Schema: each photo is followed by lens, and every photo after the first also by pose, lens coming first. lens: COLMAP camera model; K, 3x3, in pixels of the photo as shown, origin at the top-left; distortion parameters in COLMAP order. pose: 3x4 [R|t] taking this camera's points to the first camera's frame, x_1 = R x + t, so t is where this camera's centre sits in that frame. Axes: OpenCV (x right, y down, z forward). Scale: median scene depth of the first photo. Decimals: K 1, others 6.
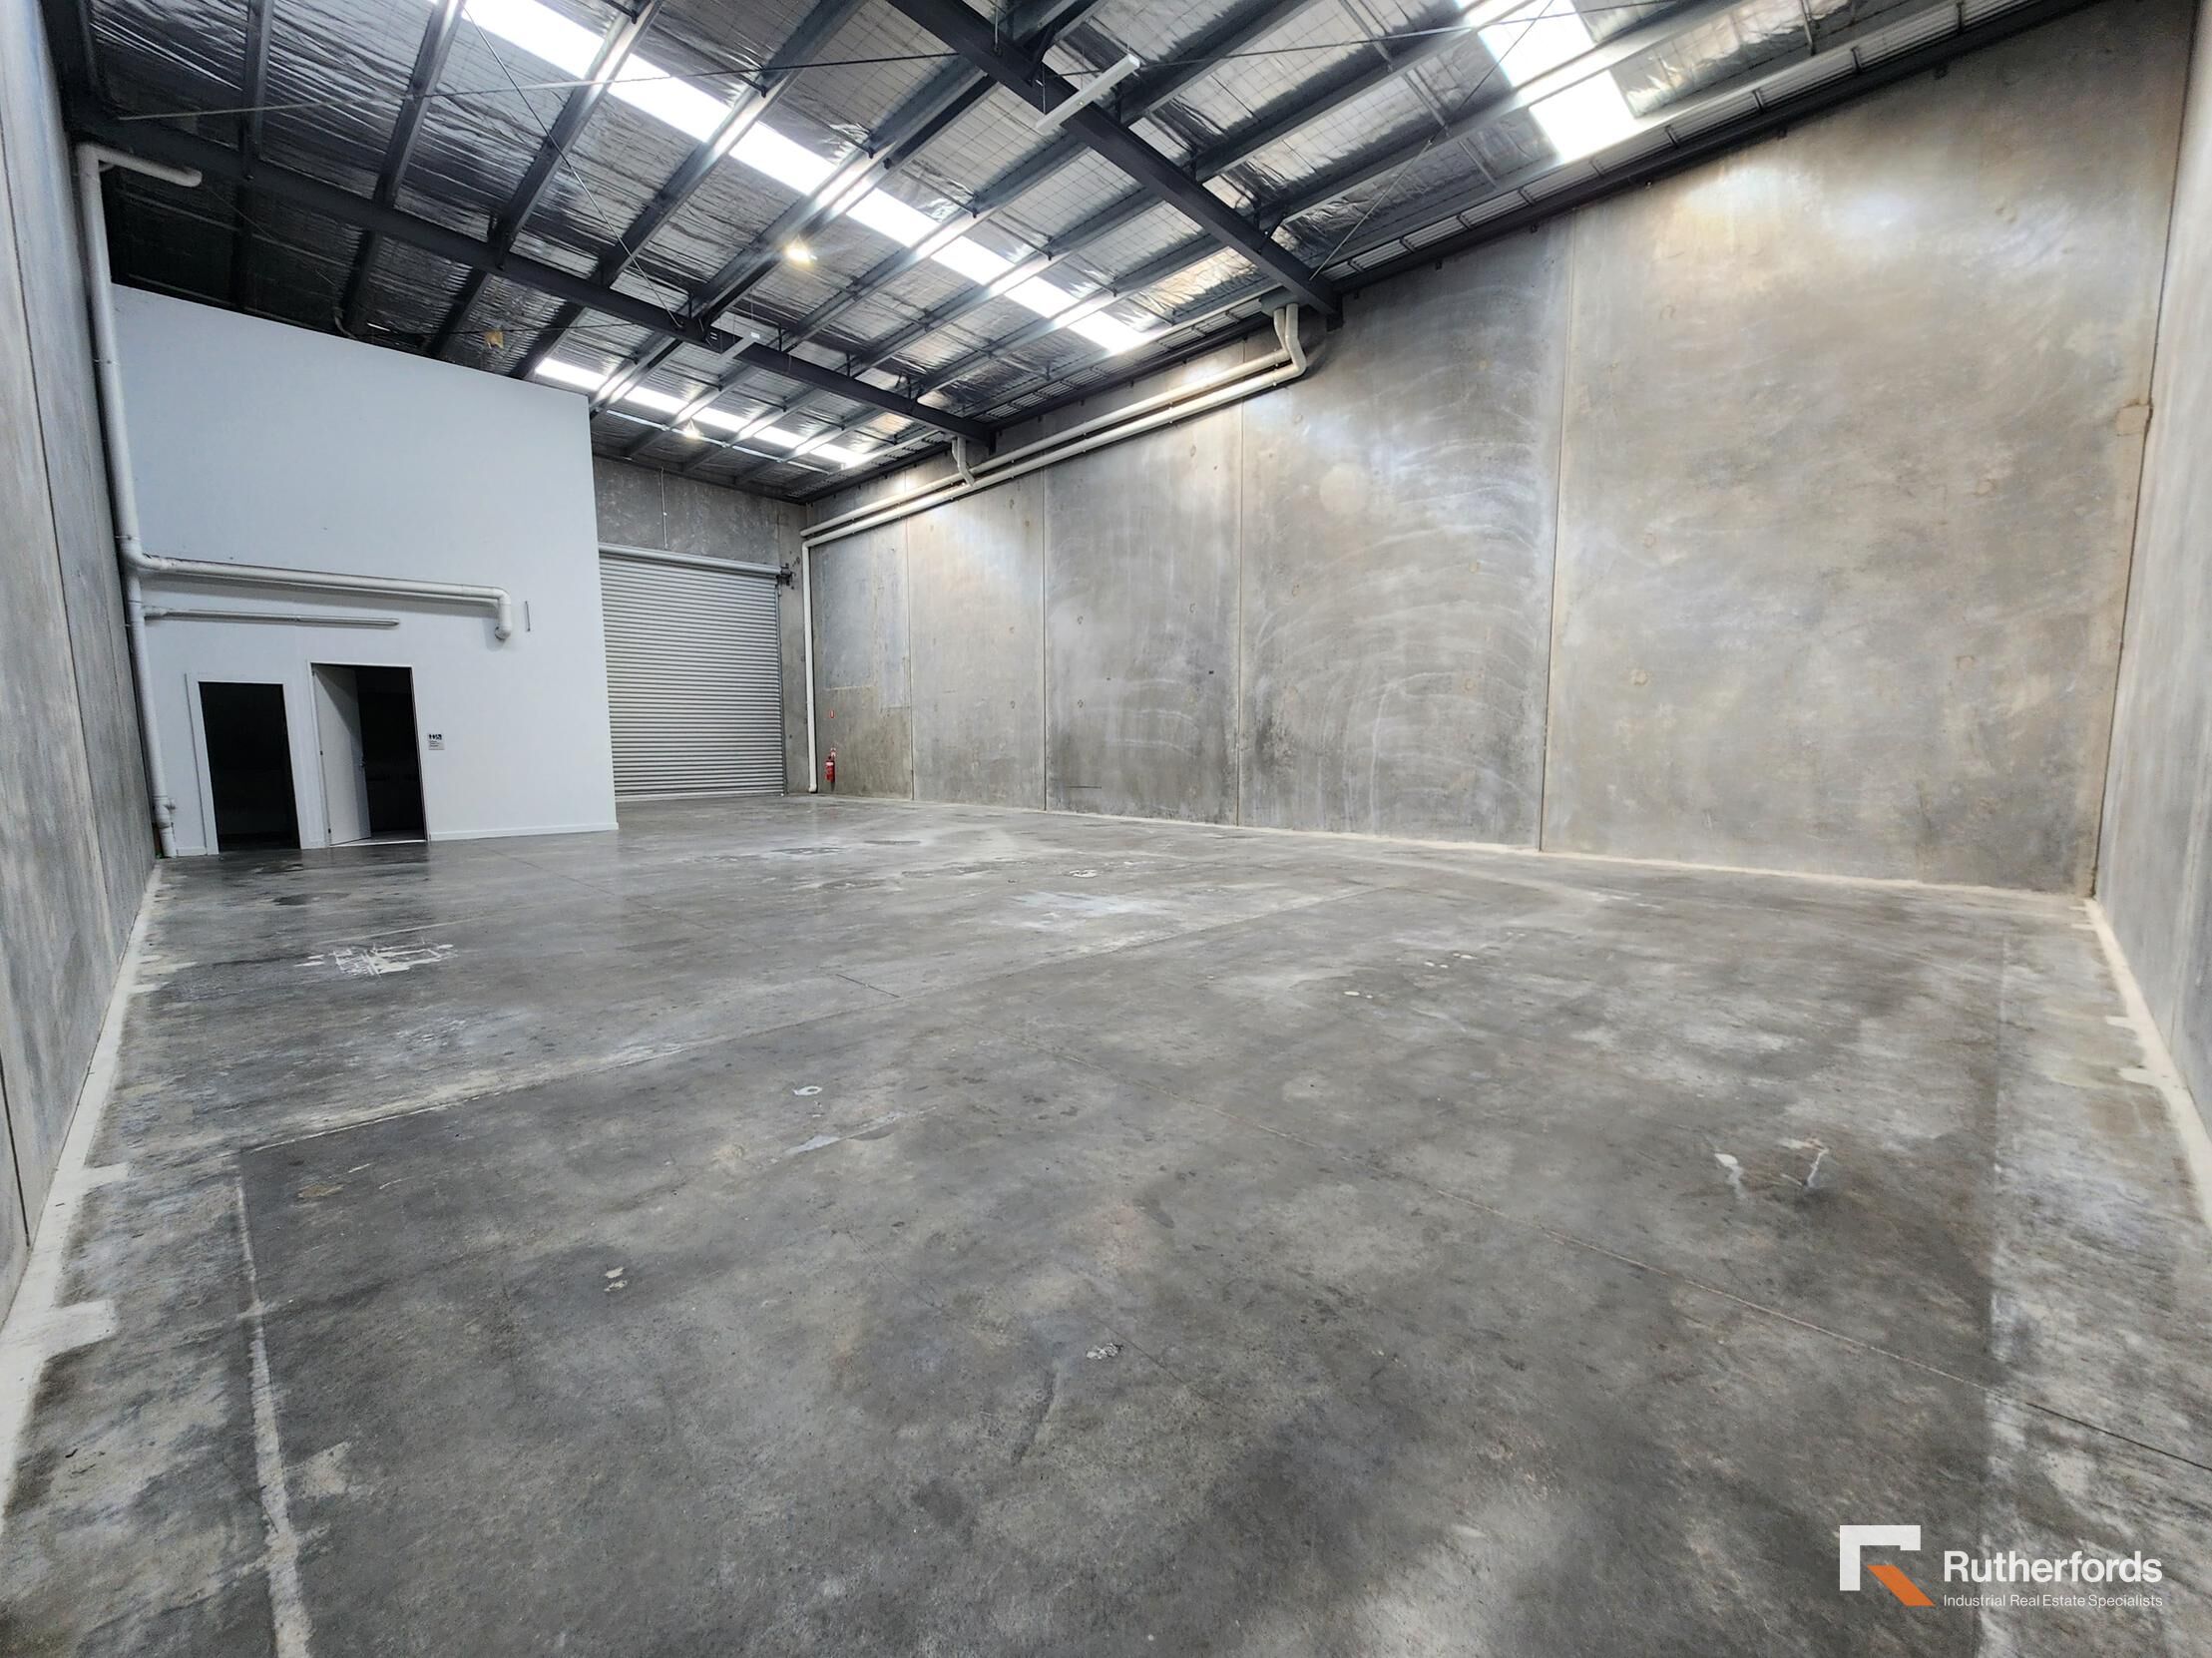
lens RADIAL K [[903.4, 0, 1127.3], [0, 903.4, 848.9], [0, 0, 1]] dist [0.000304, -0.000131]
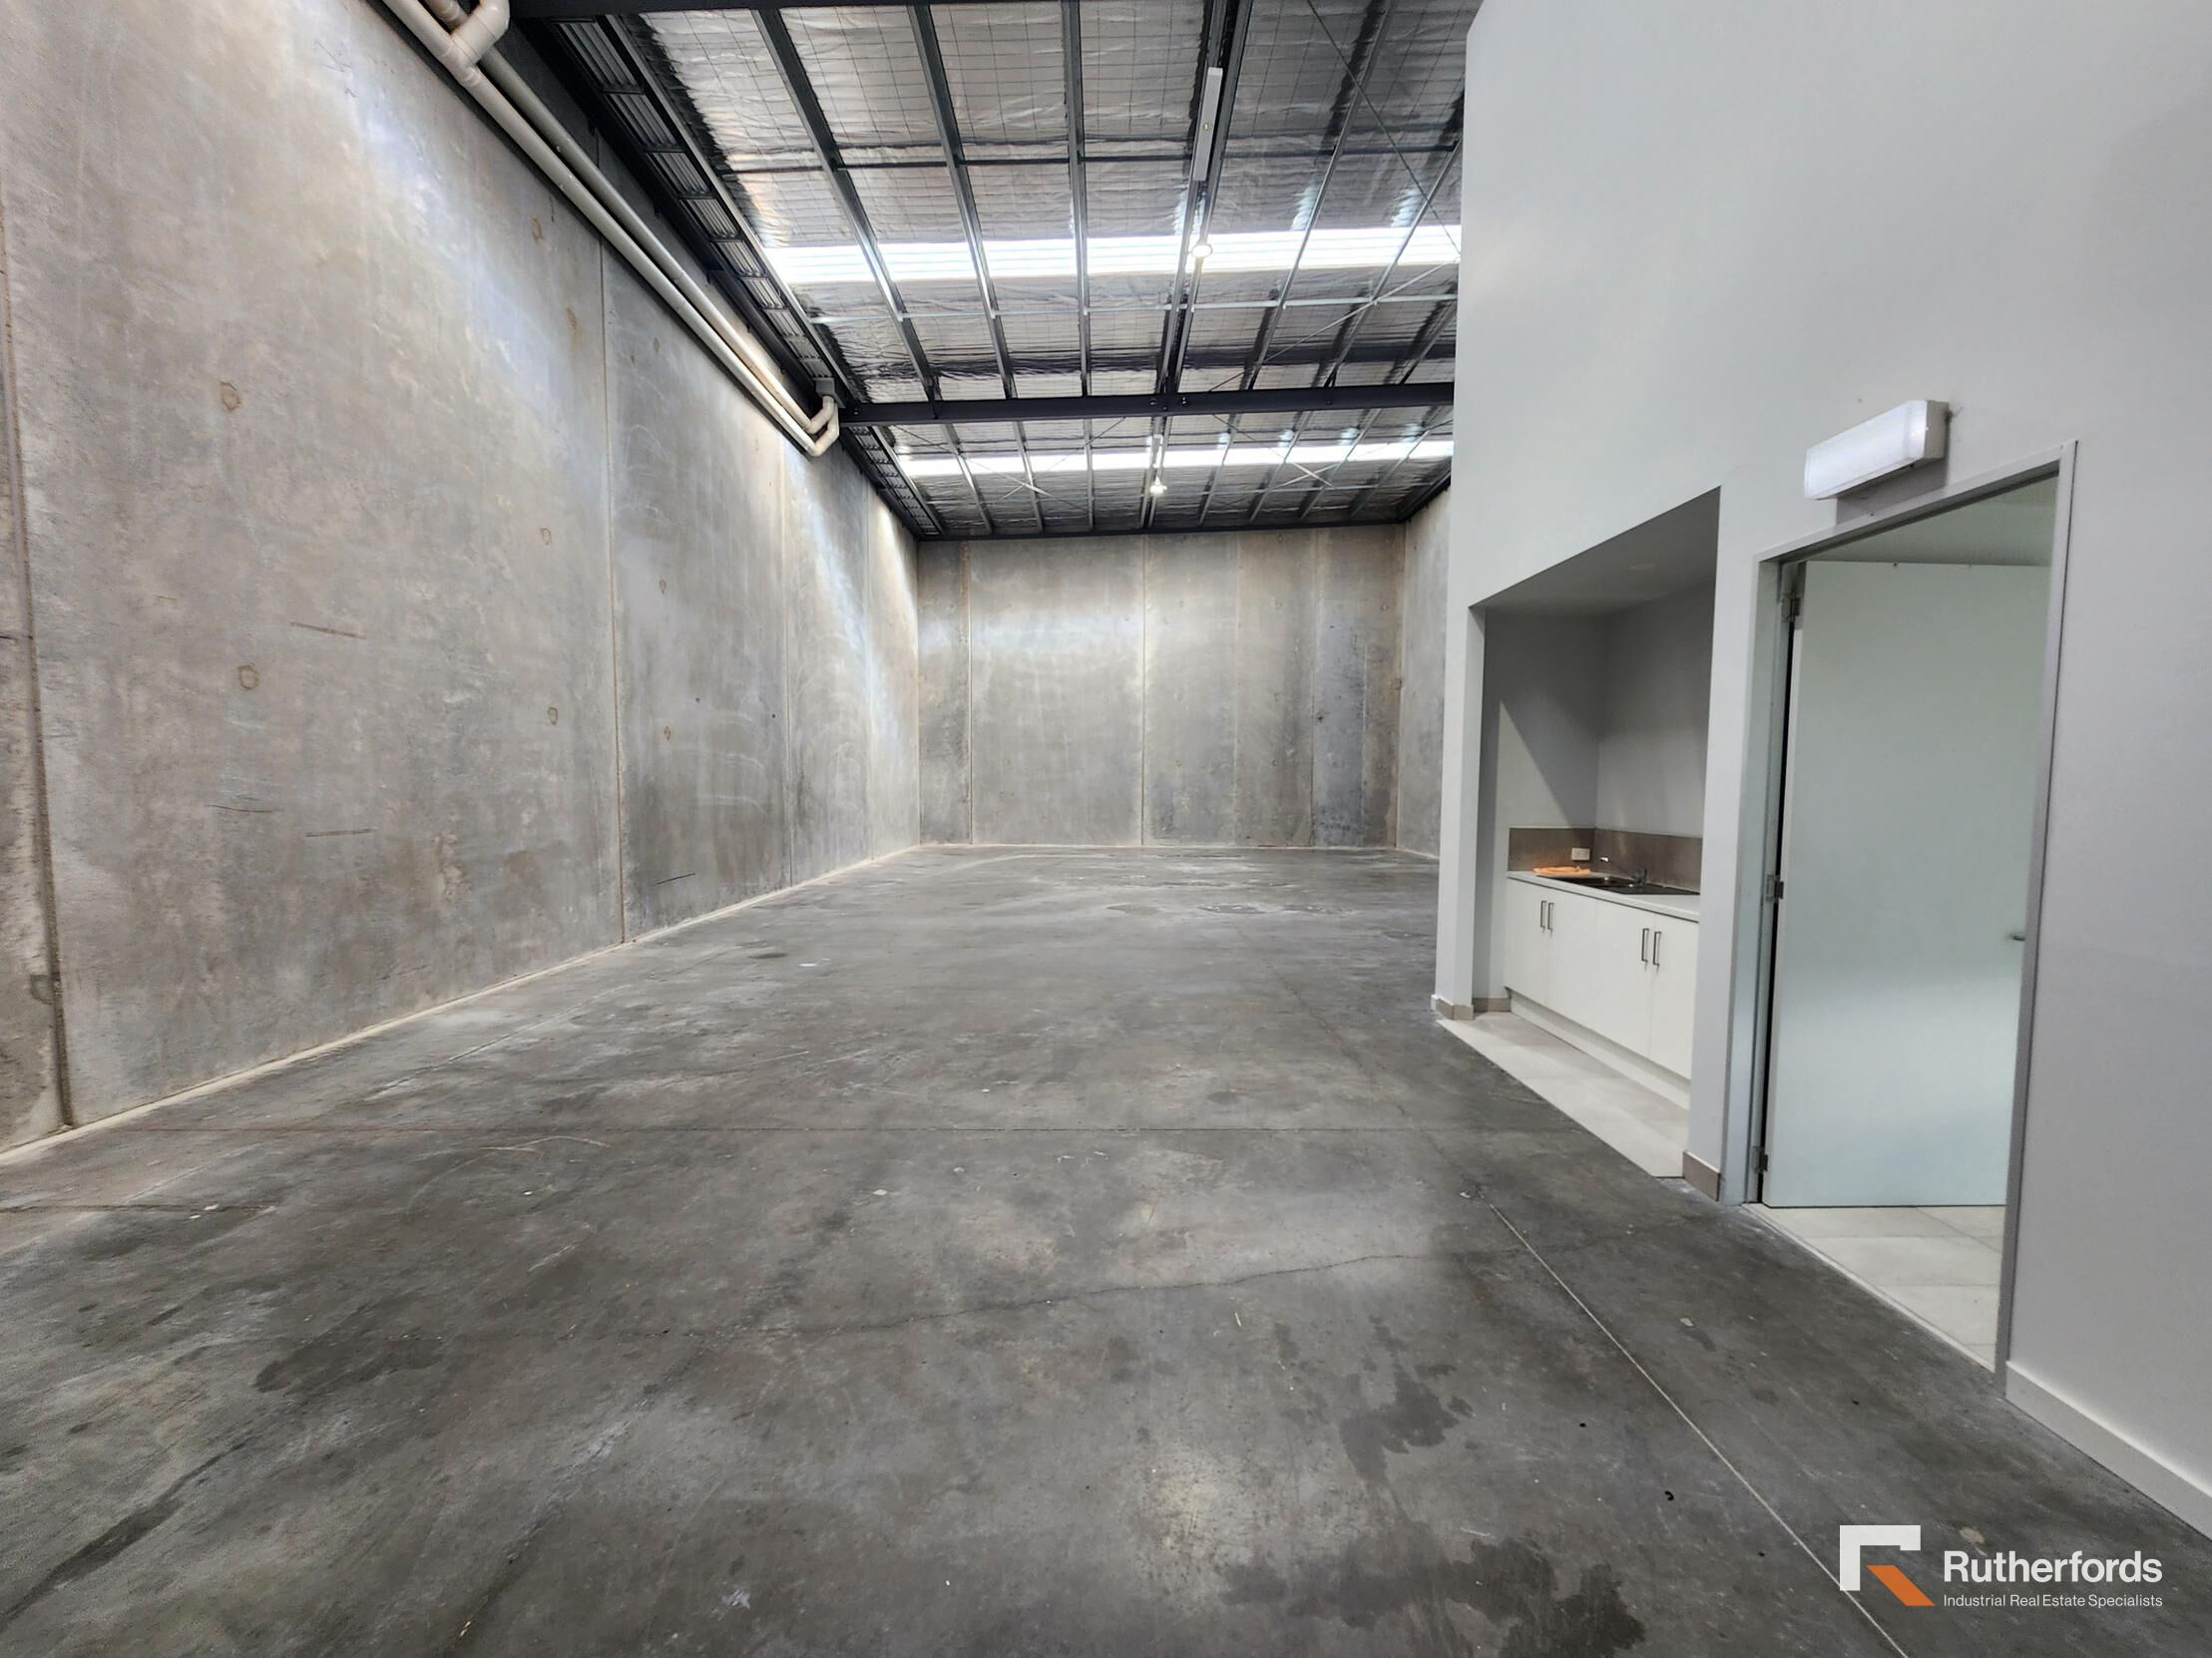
lens RADIAL K [[903.4, 0, 1124.3], [0, 903.4, 845.2], [0, 0, 1]] dist [0.000304, -0.000131]
pose [[-0.713617, -0.052044, 0.698600, -0.860736], [0.076699, 0.985437, 0.151760, -0.203974], [-0.696324, 0.161881, -0.699233, 1.585292]]
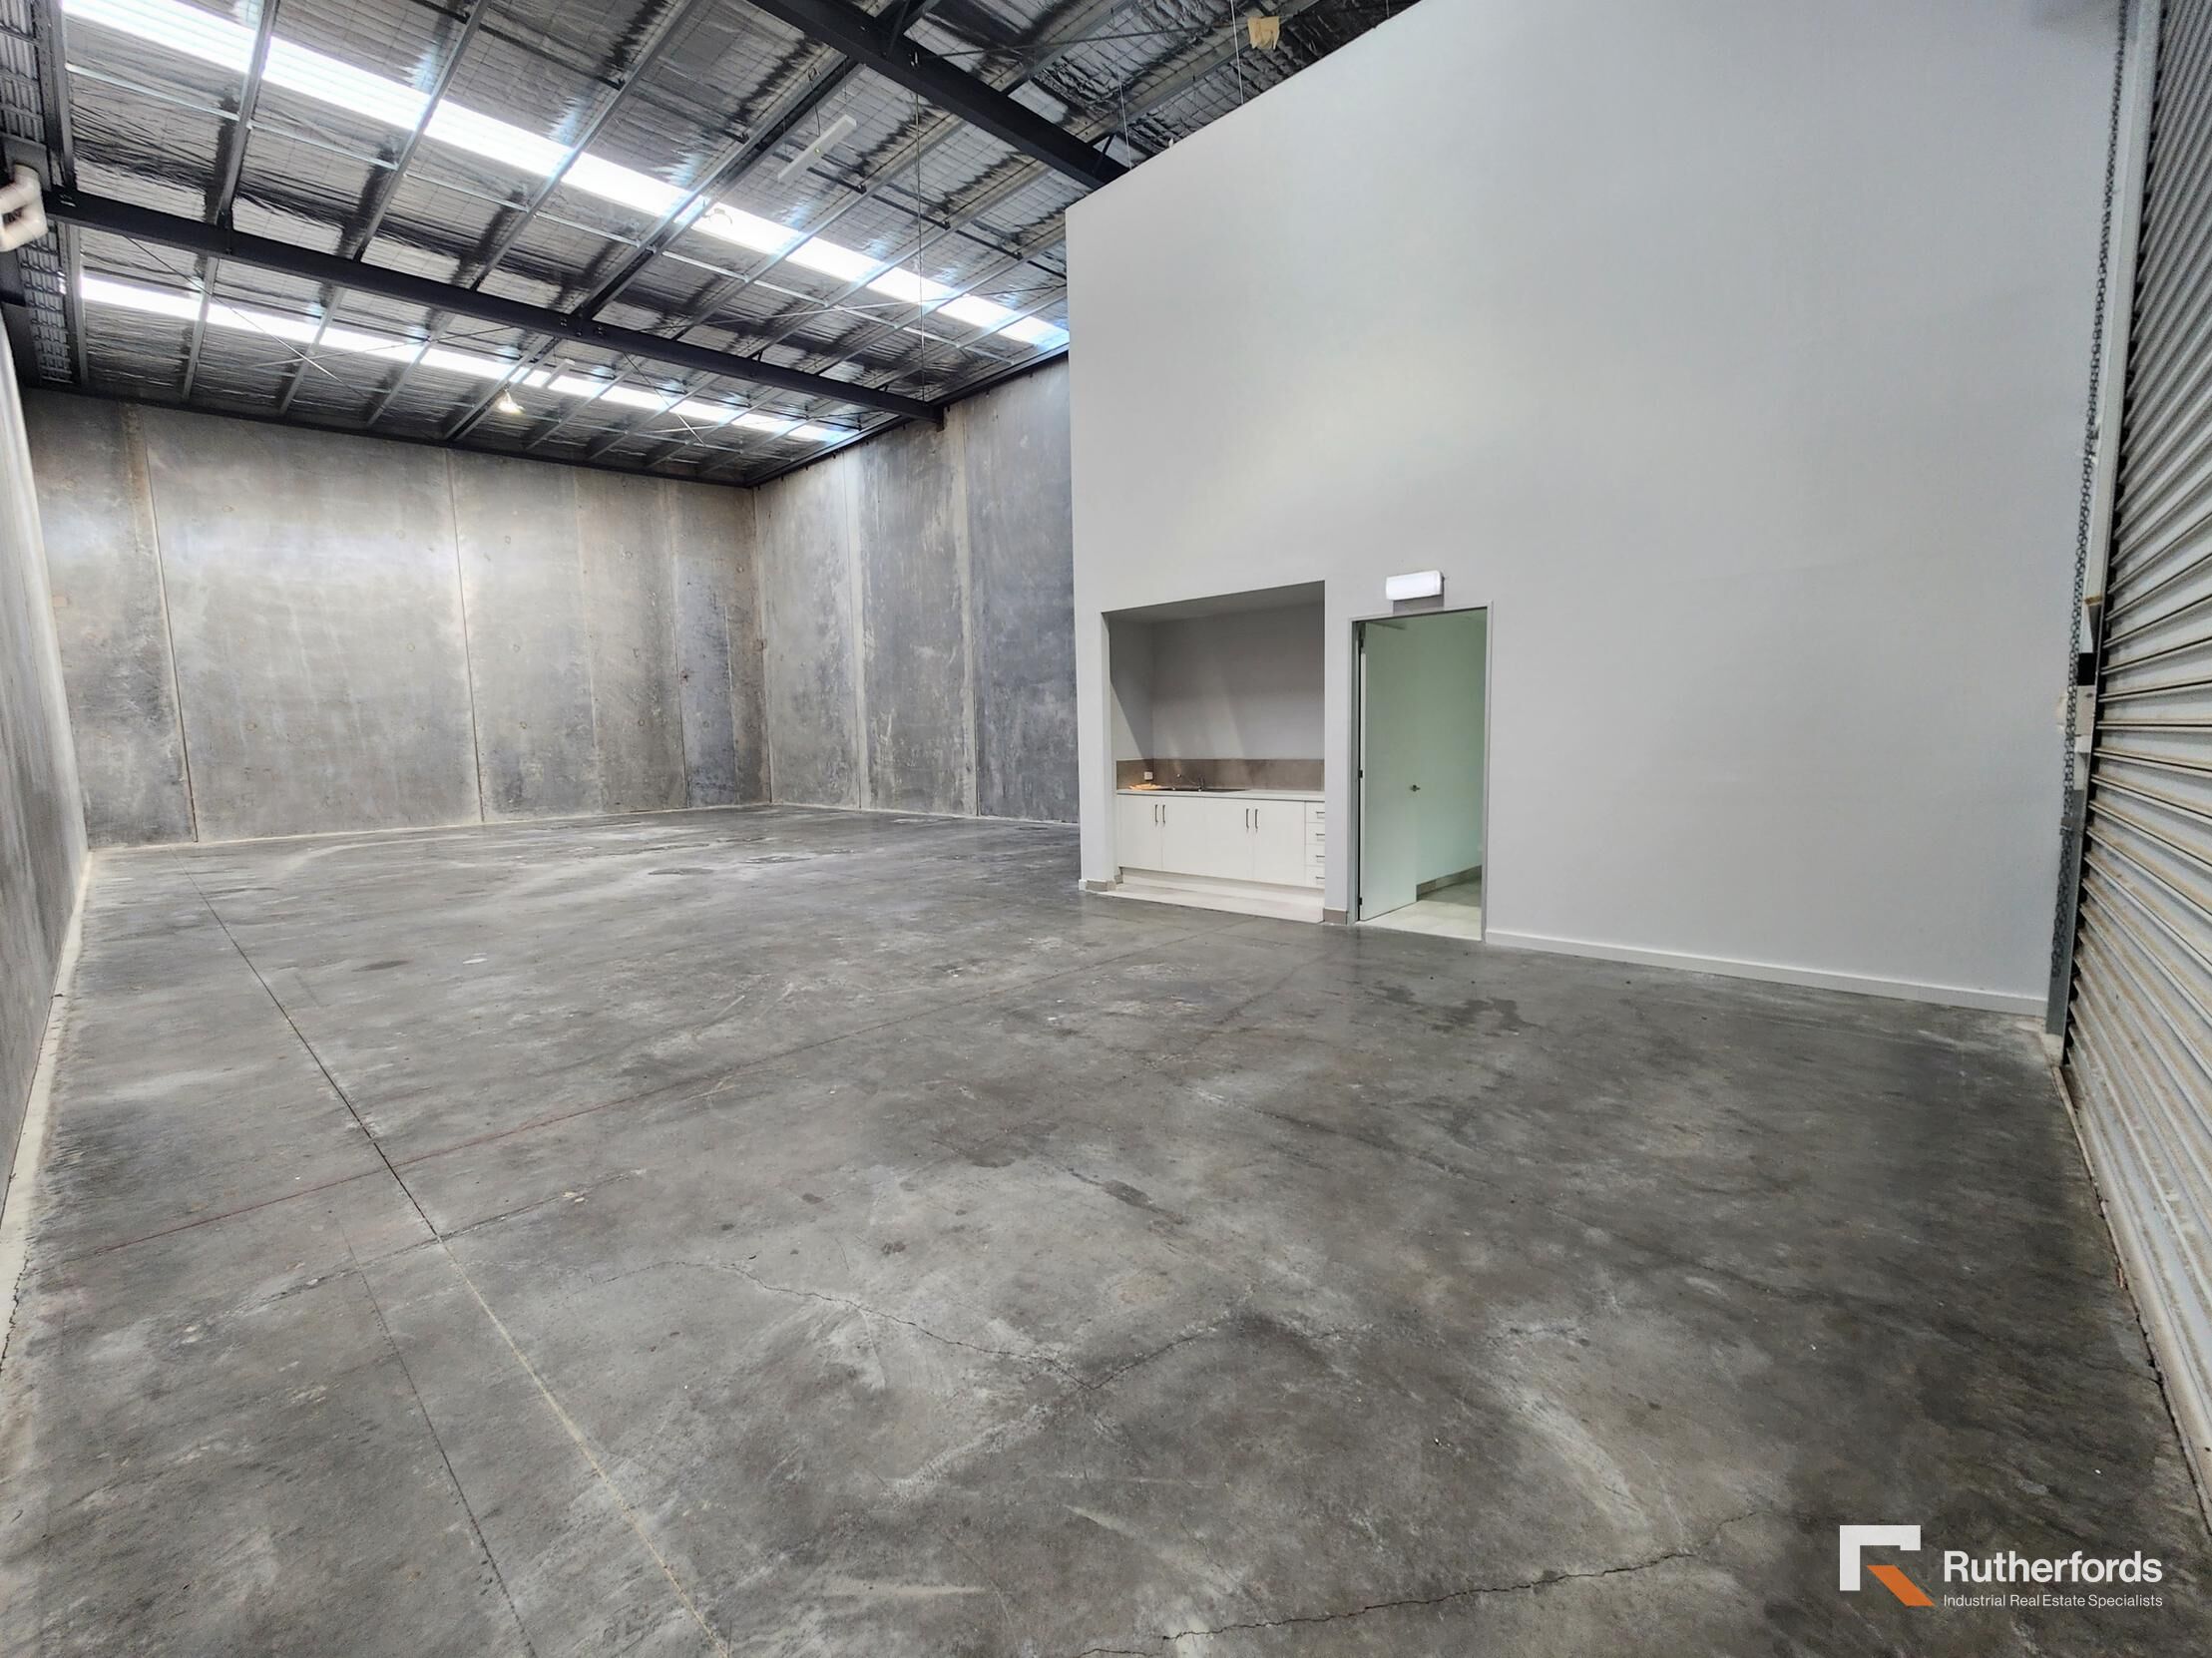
lens RADIAL K [[903.4, 0, 1114.8], [0, 903.4, 831.6], [0, 0, 1]] dist [0.000304, -0.000131]
pose [[-0.999097, 0.025945, -0.033632, -0.640621], [0.017887, 0.975137, 0.220879, -0.229633], [0.038526, 0.220078, -0.974721, 1.825836]]
